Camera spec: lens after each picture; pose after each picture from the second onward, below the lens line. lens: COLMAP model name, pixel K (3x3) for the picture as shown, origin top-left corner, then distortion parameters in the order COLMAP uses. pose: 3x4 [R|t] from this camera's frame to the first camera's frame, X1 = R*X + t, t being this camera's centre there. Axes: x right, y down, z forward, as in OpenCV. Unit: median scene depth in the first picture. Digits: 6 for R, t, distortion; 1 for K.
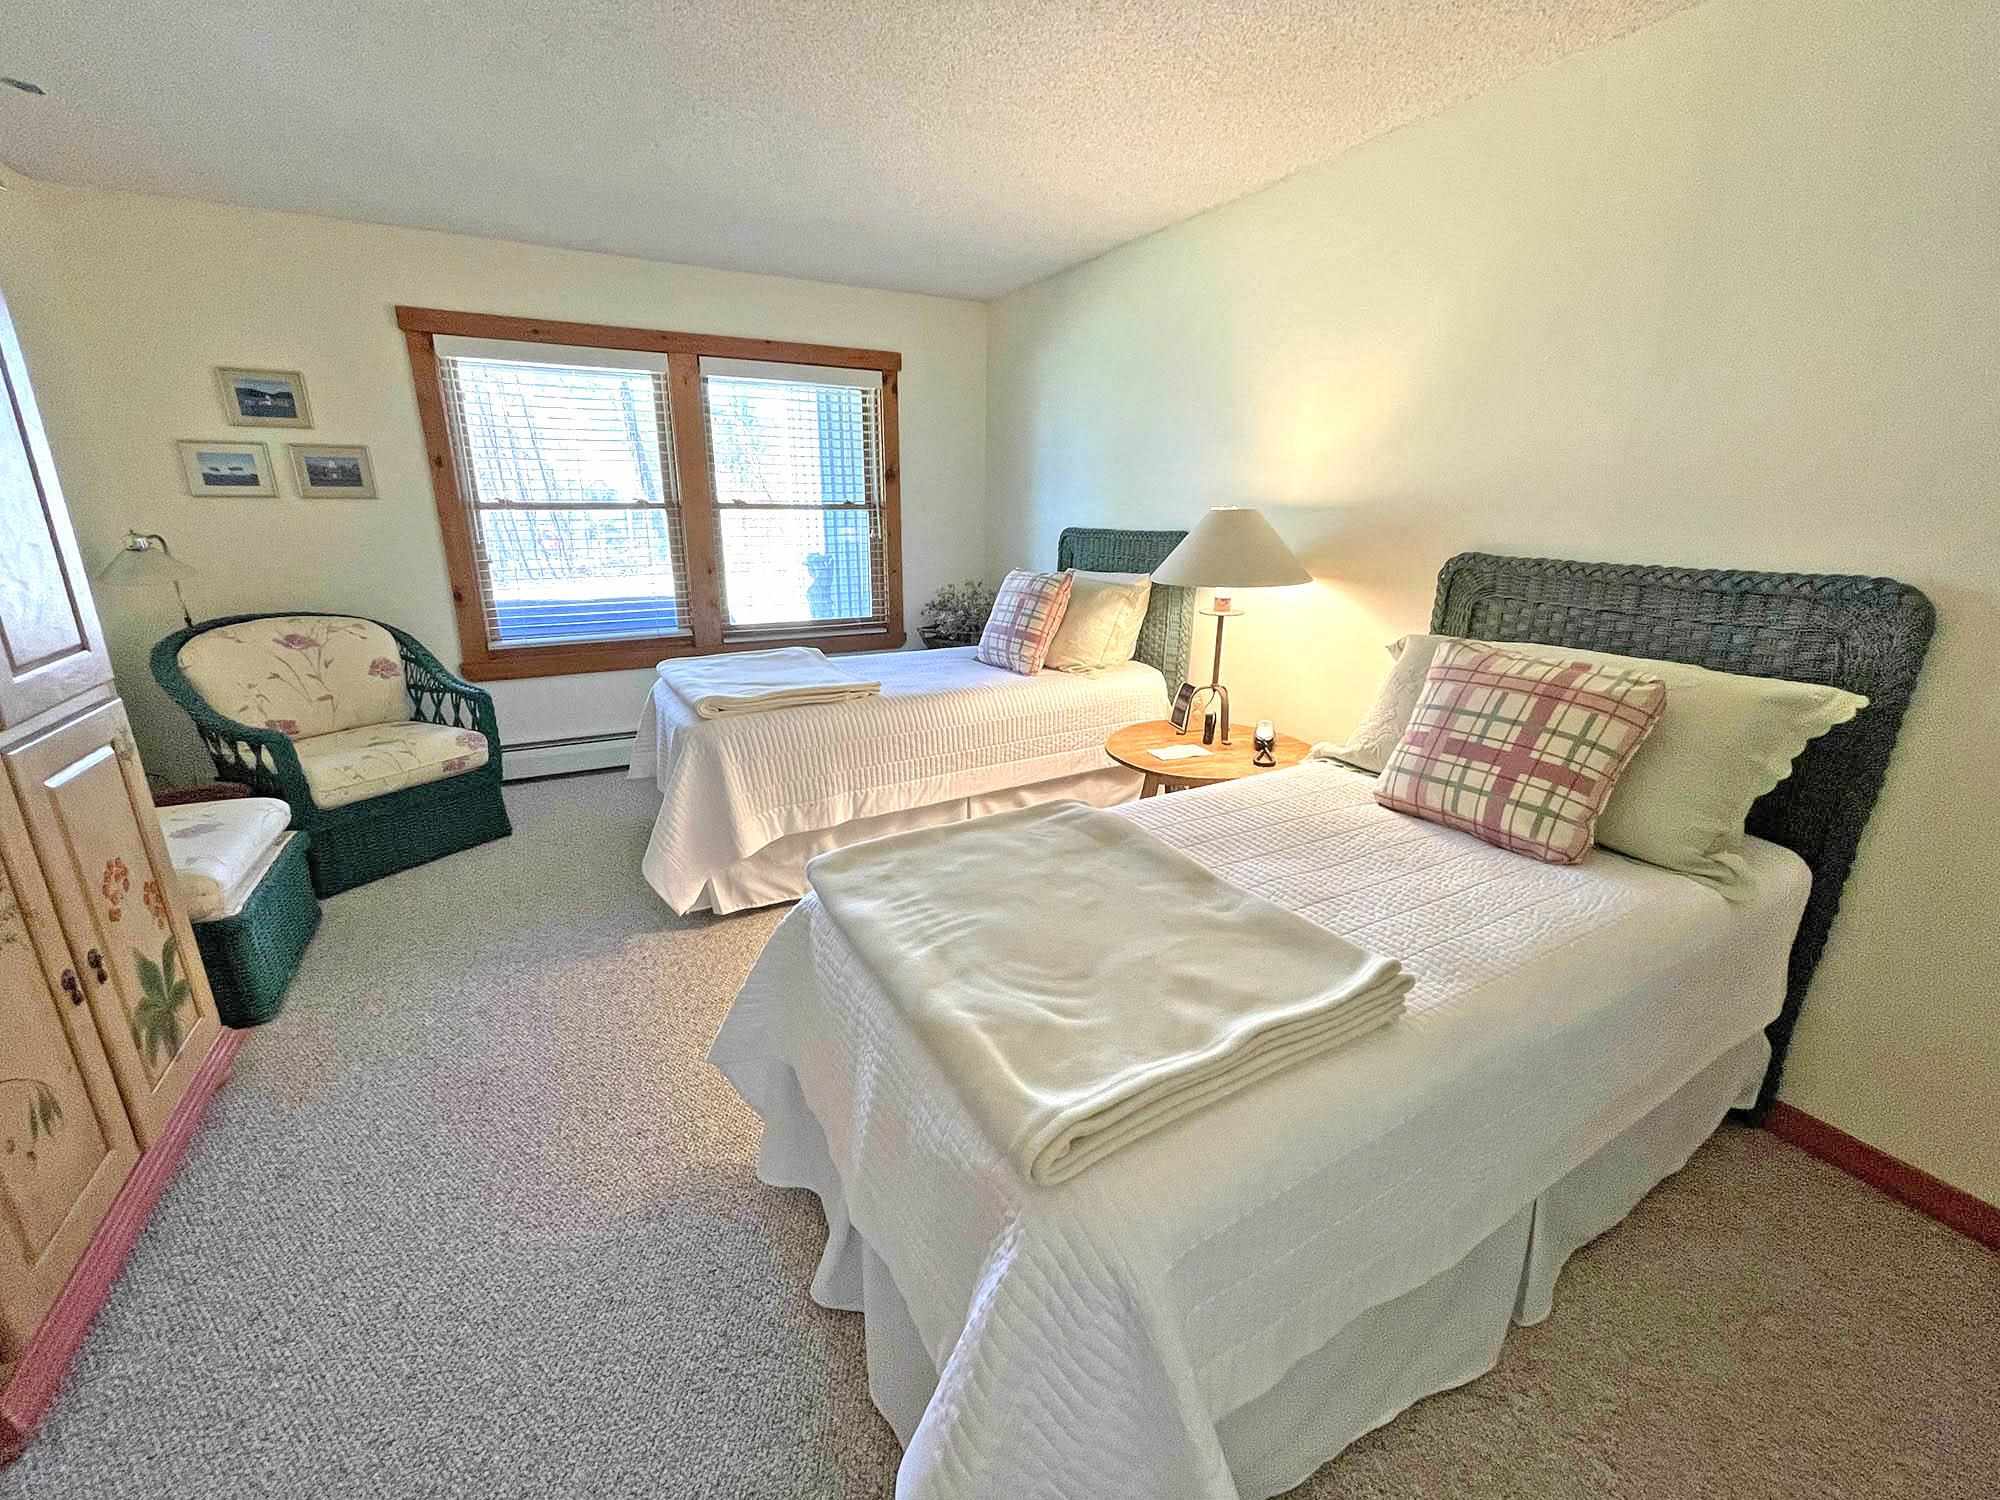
lens RADIAL K [[807.5, 0, 1001.7], [0, 807.5, 737.7], [0, 0, 1]] dist [-0.000984, -0.000005]
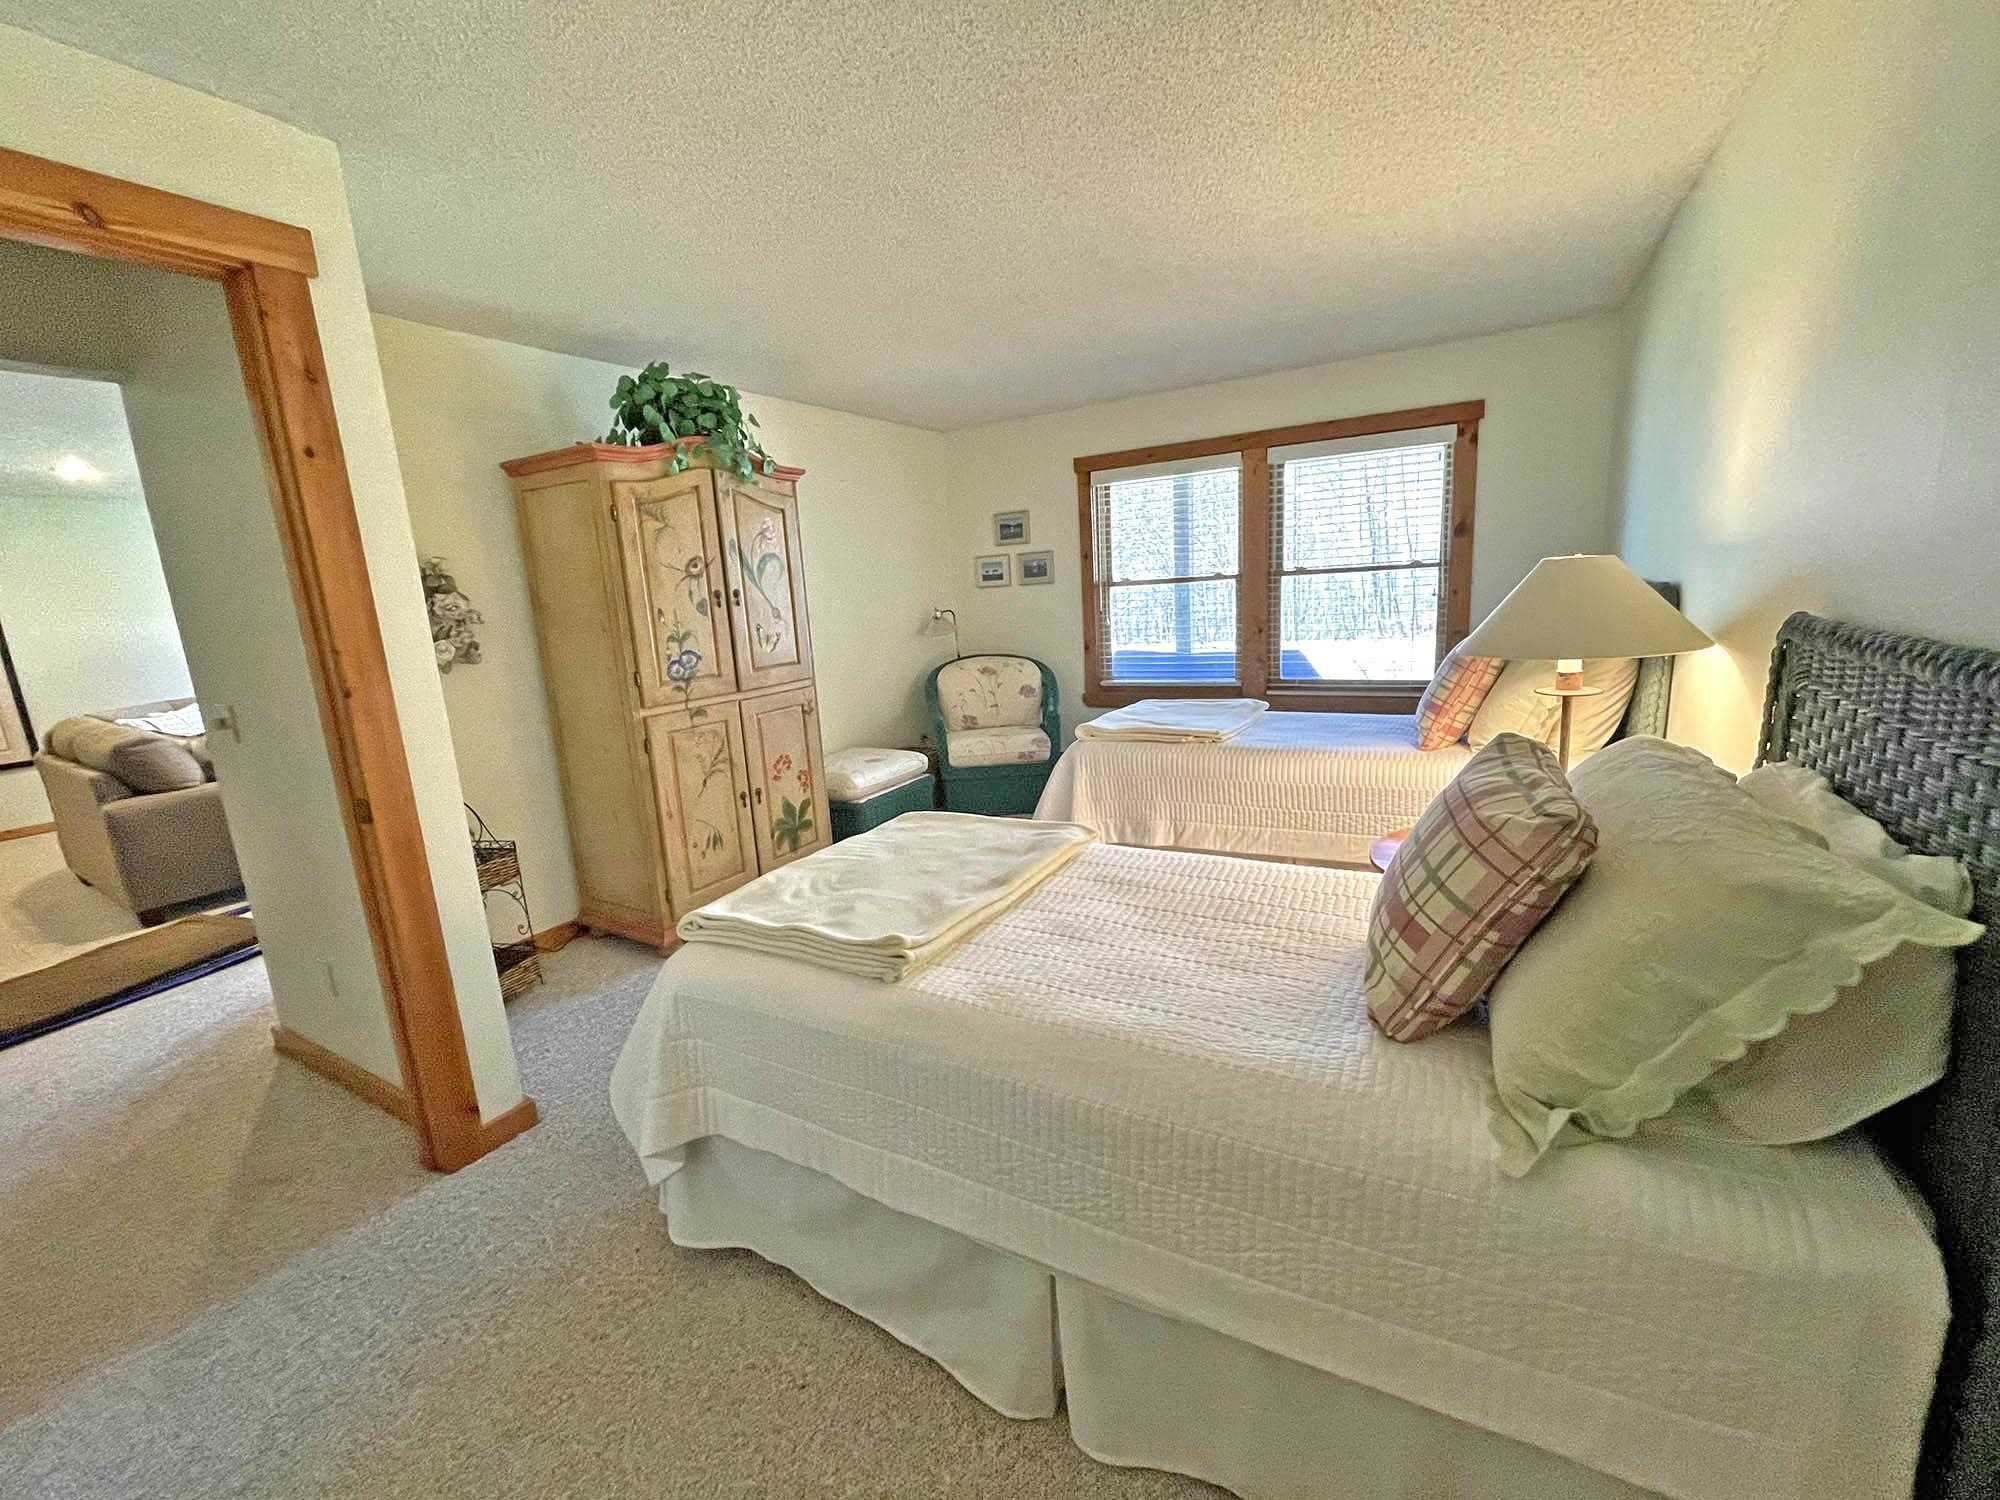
lens RADIAL K [[810.0, 0, 1000.4], [0, 810.0, 746.0], [0, 0, 1]] dist [0.002350, -0.000230]
pose [[0.514129, 0.126842, -0.848282, 0.575268], [-0.175693, 0.983608, 0.040593, -0.037185], [0.839526, 0.128167, 0.527986, 0.144117]]
